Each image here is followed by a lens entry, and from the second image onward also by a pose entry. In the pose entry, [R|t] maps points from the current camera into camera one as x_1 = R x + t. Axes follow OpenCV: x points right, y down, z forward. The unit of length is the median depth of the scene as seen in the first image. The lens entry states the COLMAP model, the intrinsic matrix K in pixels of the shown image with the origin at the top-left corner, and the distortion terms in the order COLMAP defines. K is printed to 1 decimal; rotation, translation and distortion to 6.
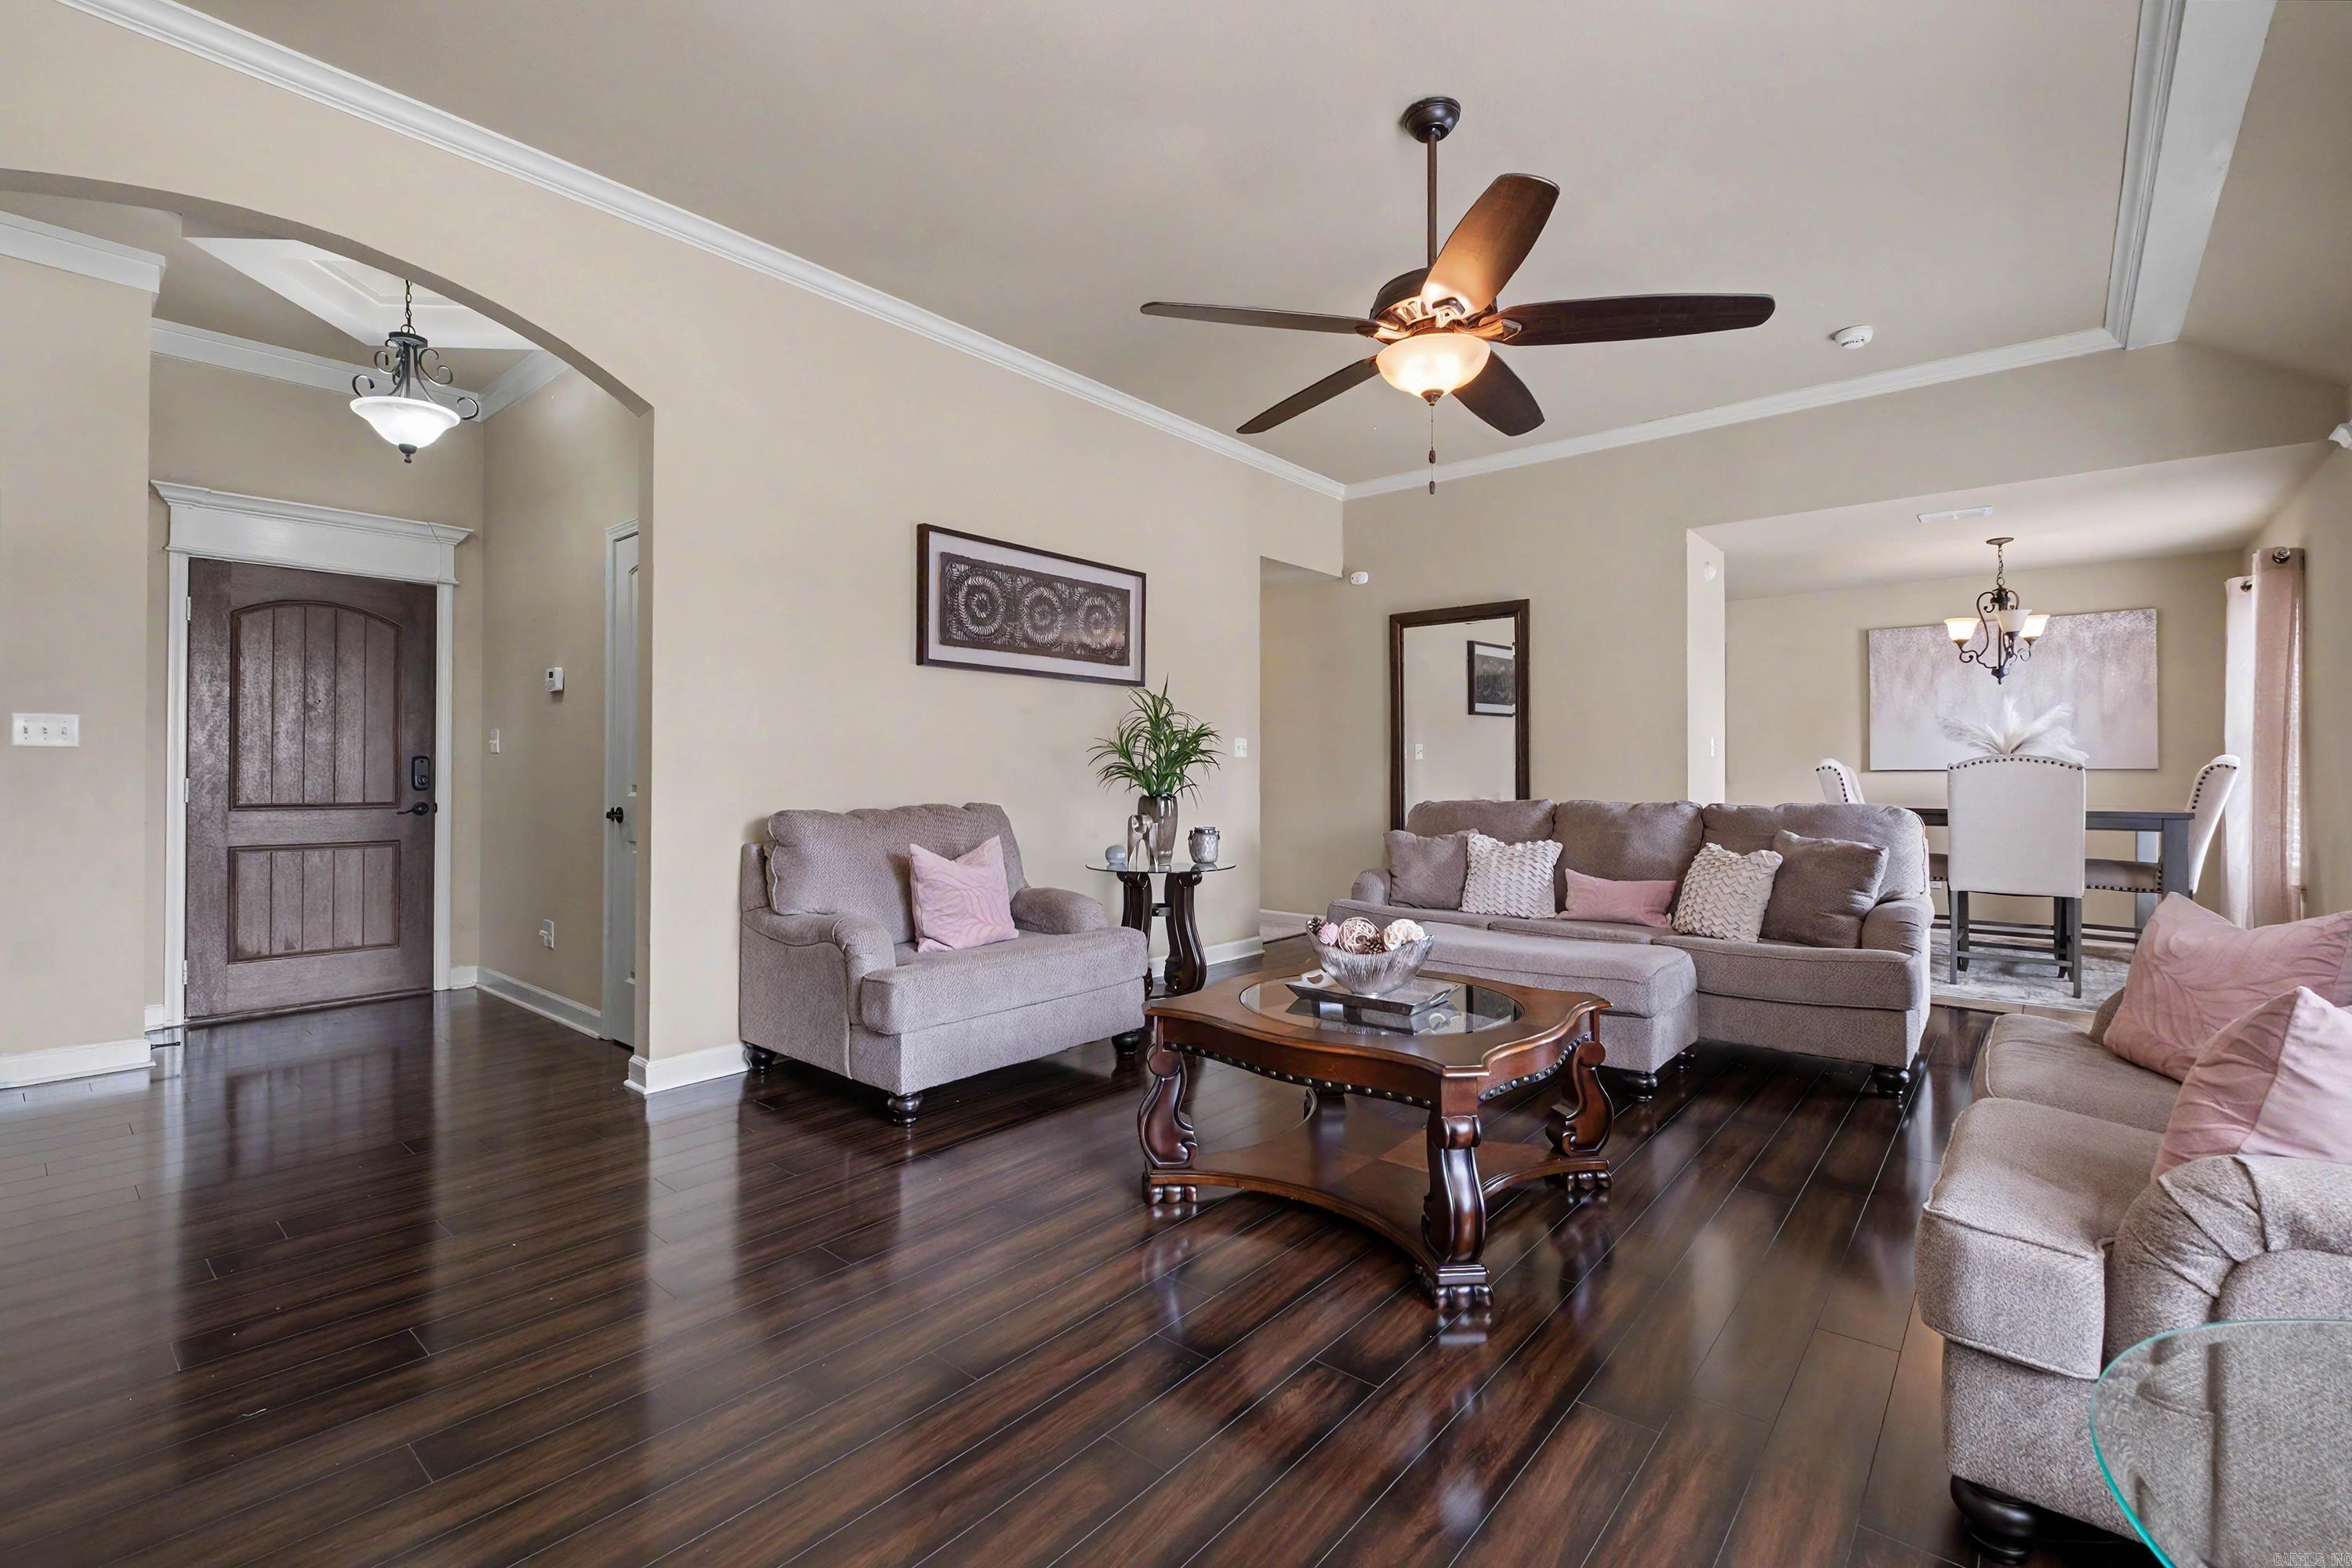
lens RADIAL K [[1018.1, 0, 1167.4], [0, 1018.1, 781.2], [0, 0, 1]] dist [-0.002134, -0.000299]
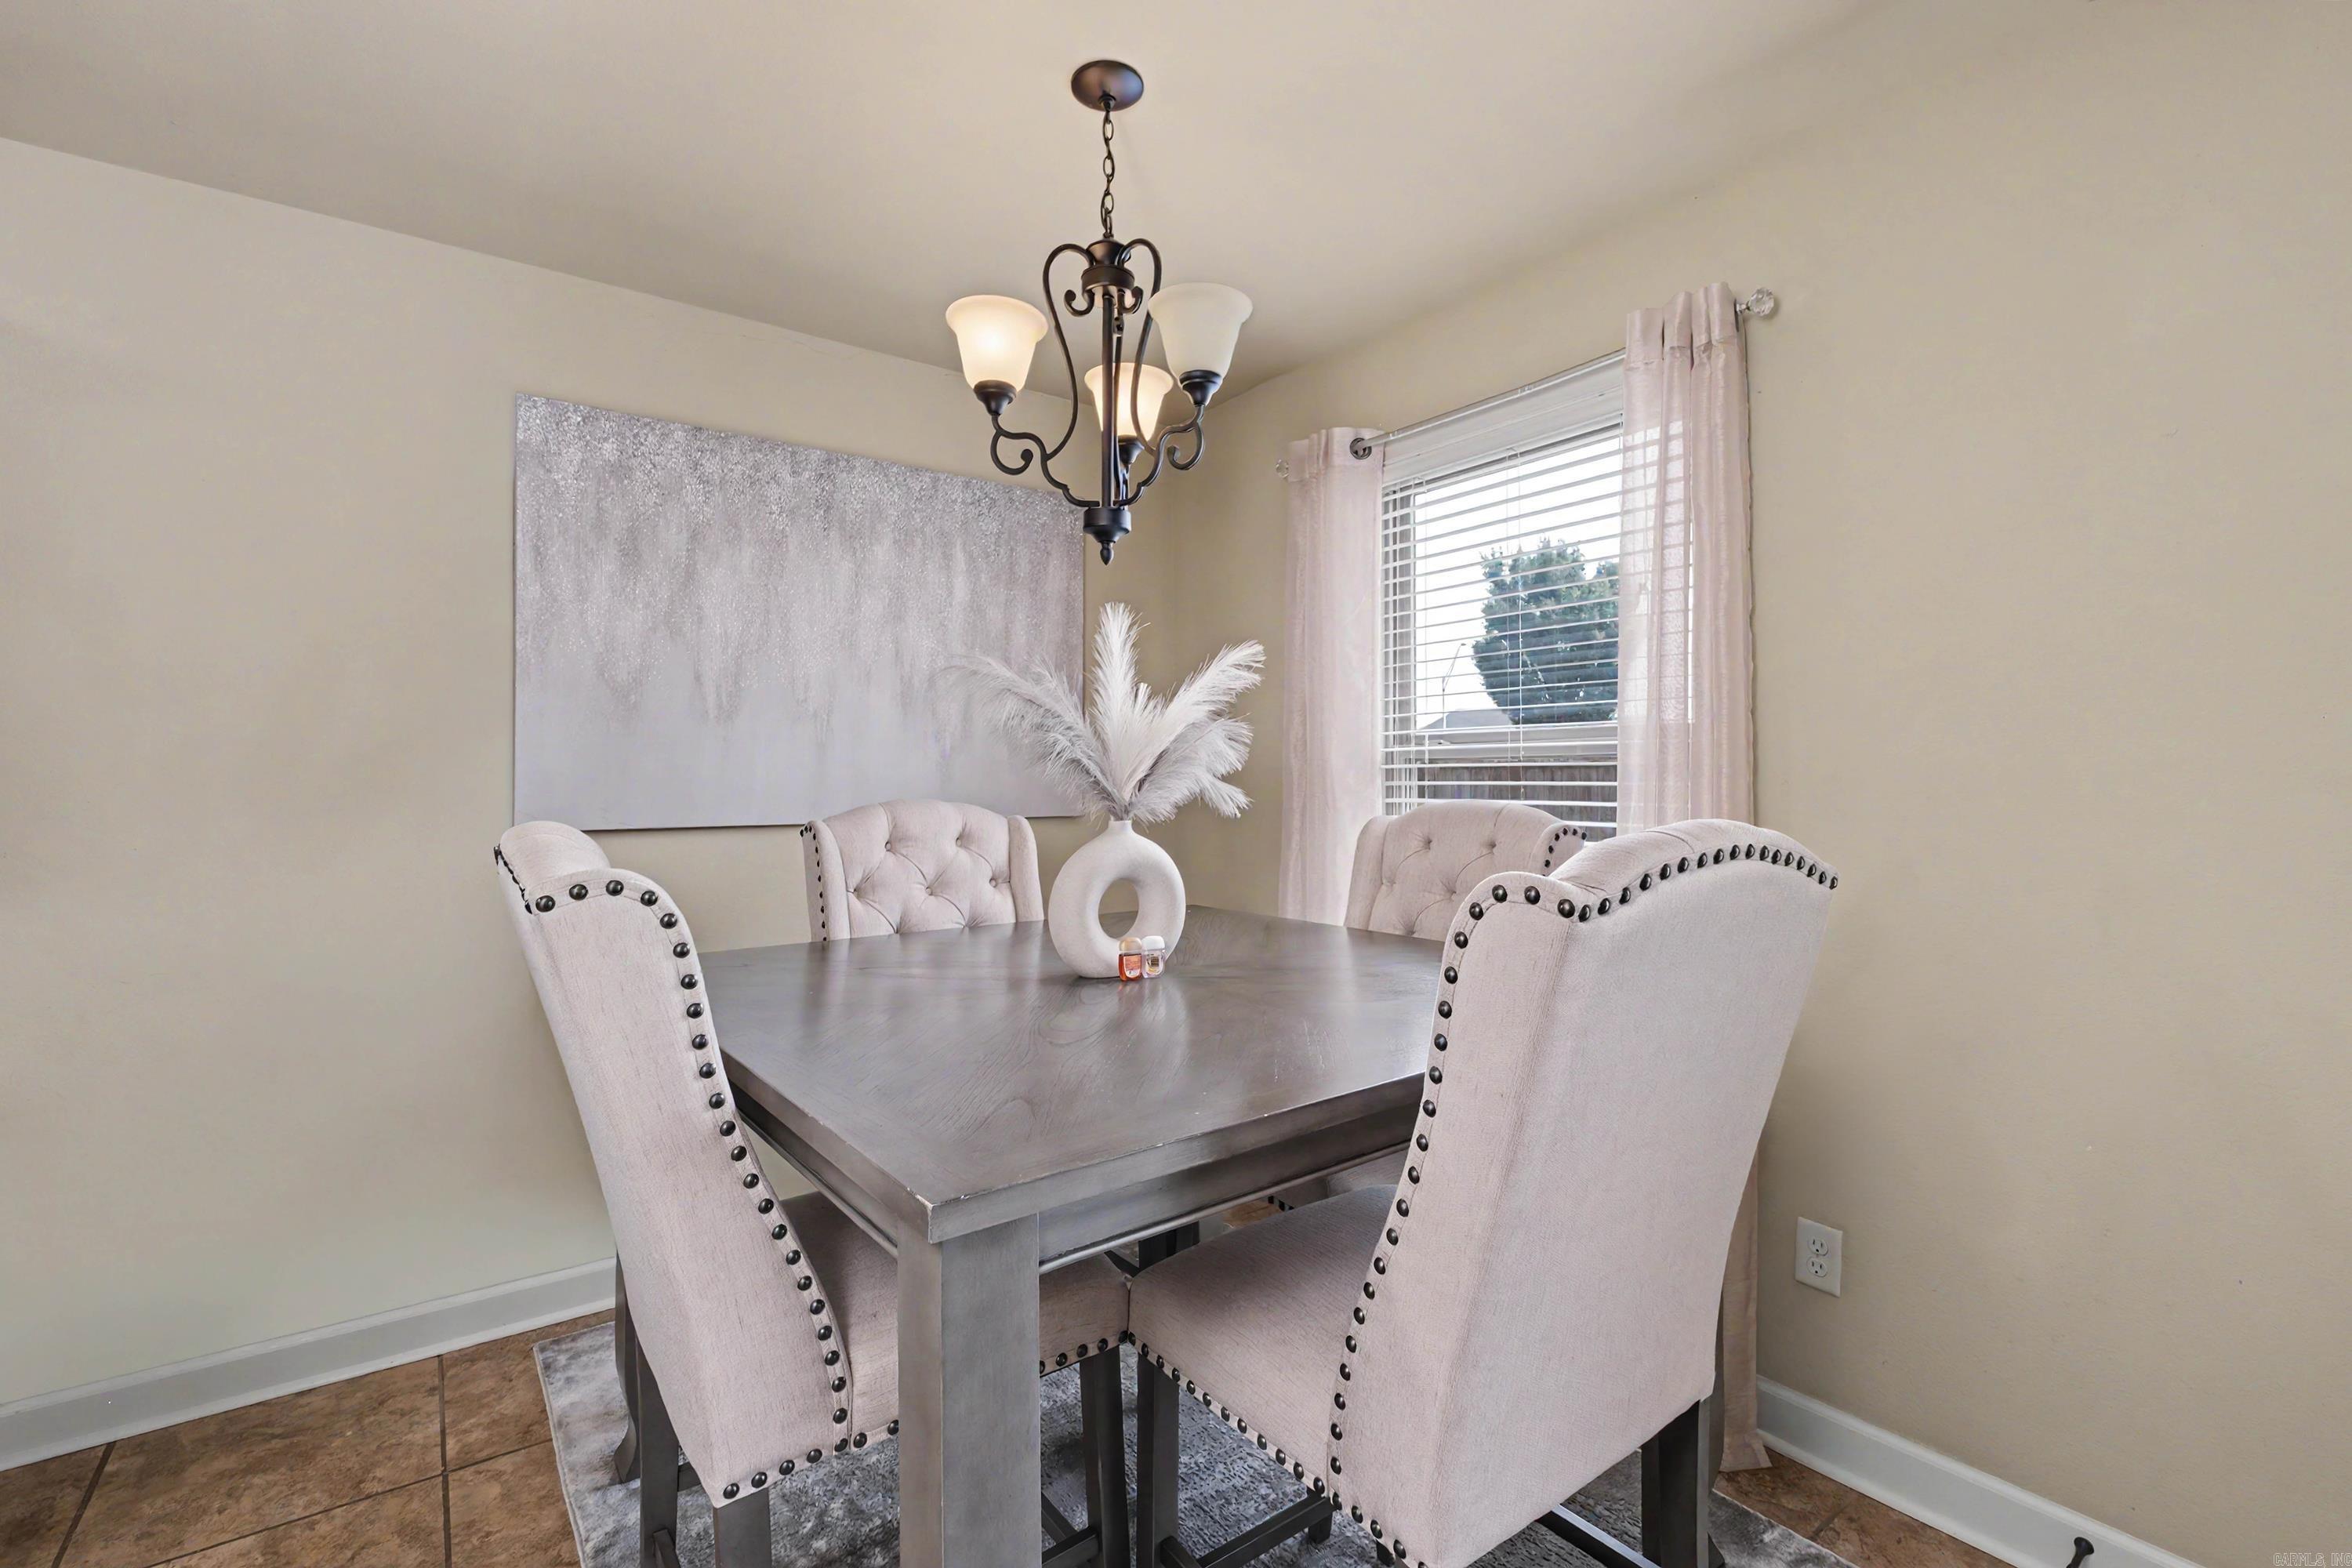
lens RADIAL K [[1034.5, 0, 1169.9], [0, 1034.5, 771.8], [0, 0, 1]] dist [-0.014032, 0.000148]
pose [[0.230824, 0.009263, 0.972952, 0.489373], [0.003396, 0.999941, -0.010326, -0.029214], [-0.972990, 0.005688, 0.230778, 0.837448]]
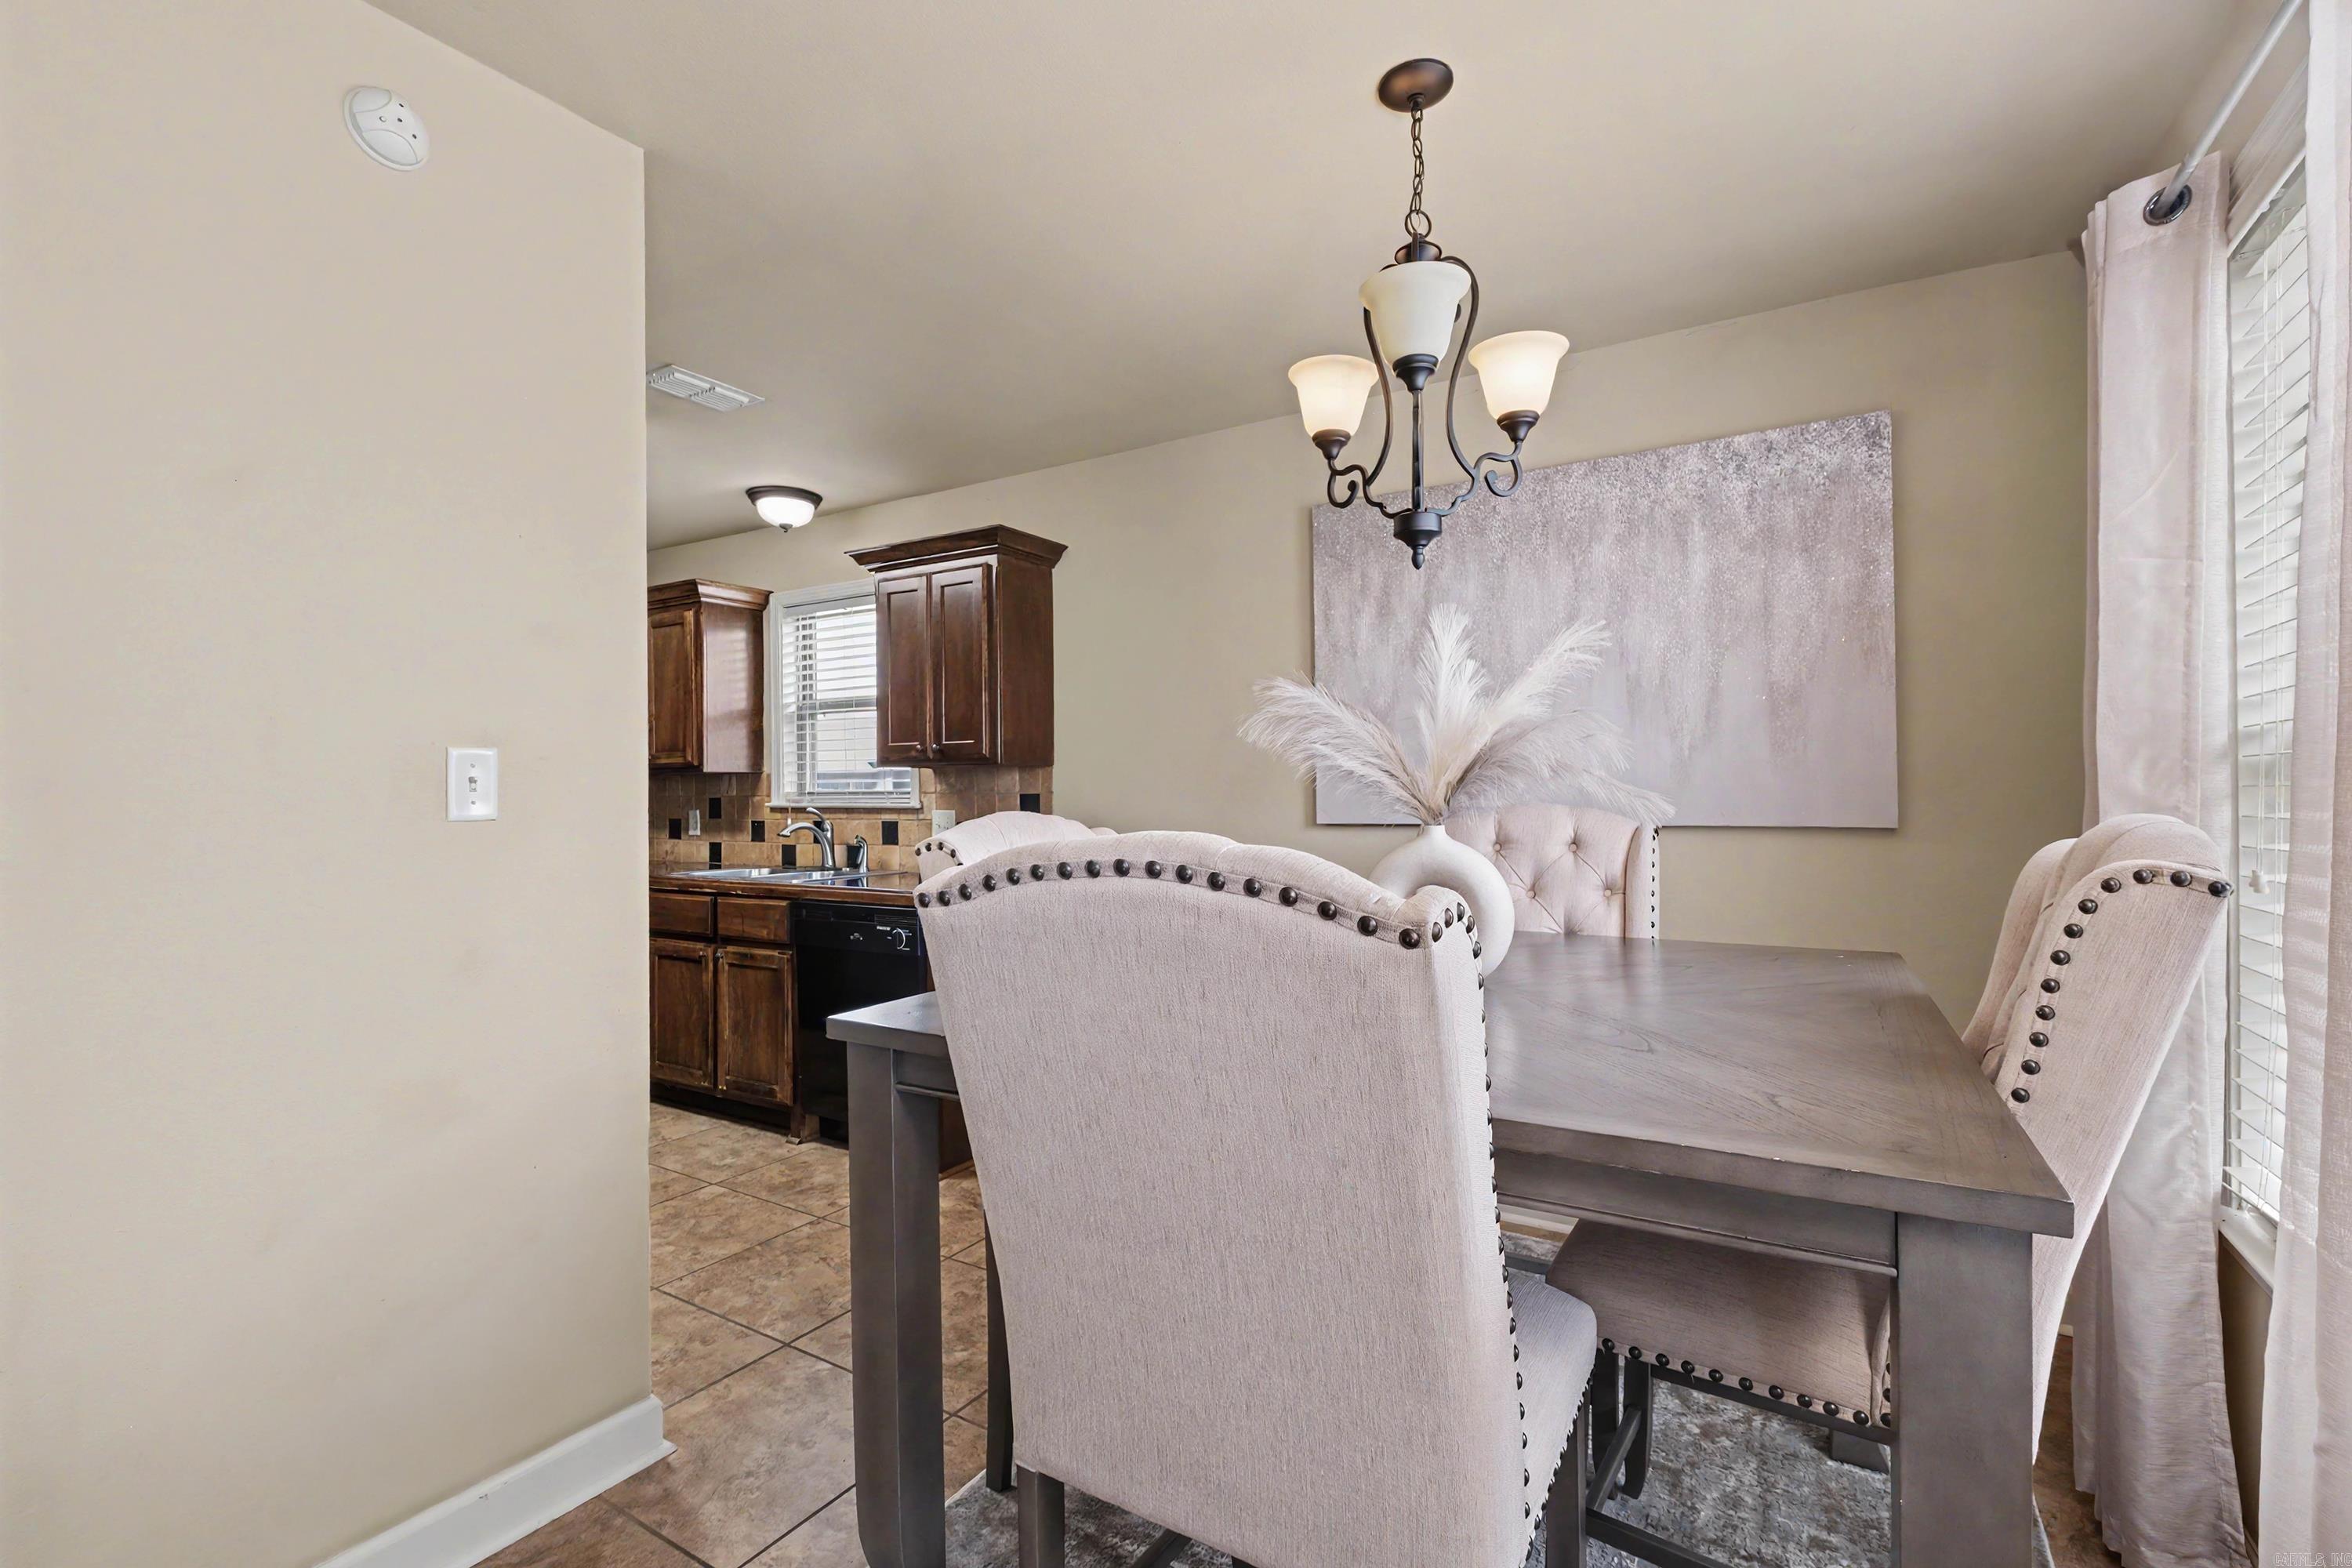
lens RADIAL K [[1018.1, 0, 1167.4], [0, 1018.1, 781.2], [0, 0, 1]] dist [-0.002134, -0.000299]
pose [[0.989125, -0.002715, 0.147051, 0.645230], [0.003557, 0.999979, -0.005464, -0.029338], [-0.147033, 0.005928, 0.989114, 0.659740]]
